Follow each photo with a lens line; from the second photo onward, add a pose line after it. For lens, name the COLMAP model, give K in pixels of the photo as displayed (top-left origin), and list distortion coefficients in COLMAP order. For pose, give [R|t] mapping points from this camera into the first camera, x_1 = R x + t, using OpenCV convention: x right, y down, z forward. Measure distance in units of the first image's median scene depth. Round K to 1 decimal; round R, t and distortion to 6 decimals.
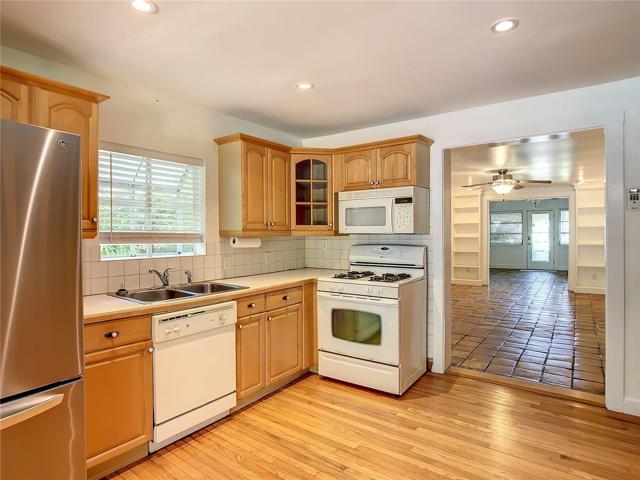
lens RADIAL K [[367.3, 0, 316.4], [0, 367.3, 239.6], [0, 0, 1]] dist [-0.044594, 0.014436]
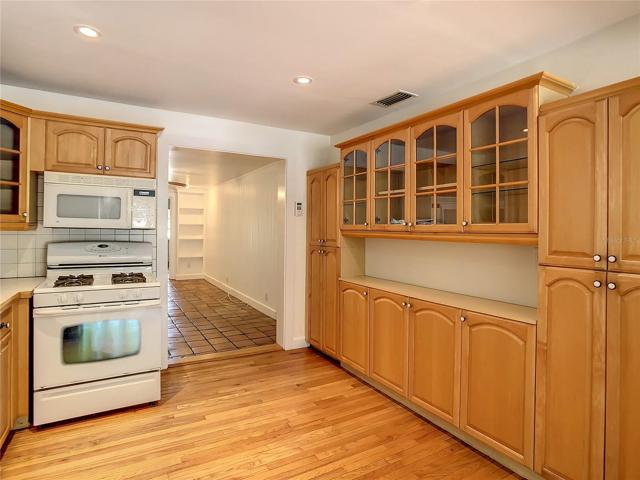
lens RADIAL K [[367.3, 0, 330.7], [0, 367.3, 230.6], [0, 0, 1]] dist [-0.044594, 0.014436]
pose [[0.385377, 0.009250, 0.922713, -0.418656], [0.001545, 0.999942, -0.010669, -0.001063], [-0.922758, 0.005538, 0.385340, 0.205695]]
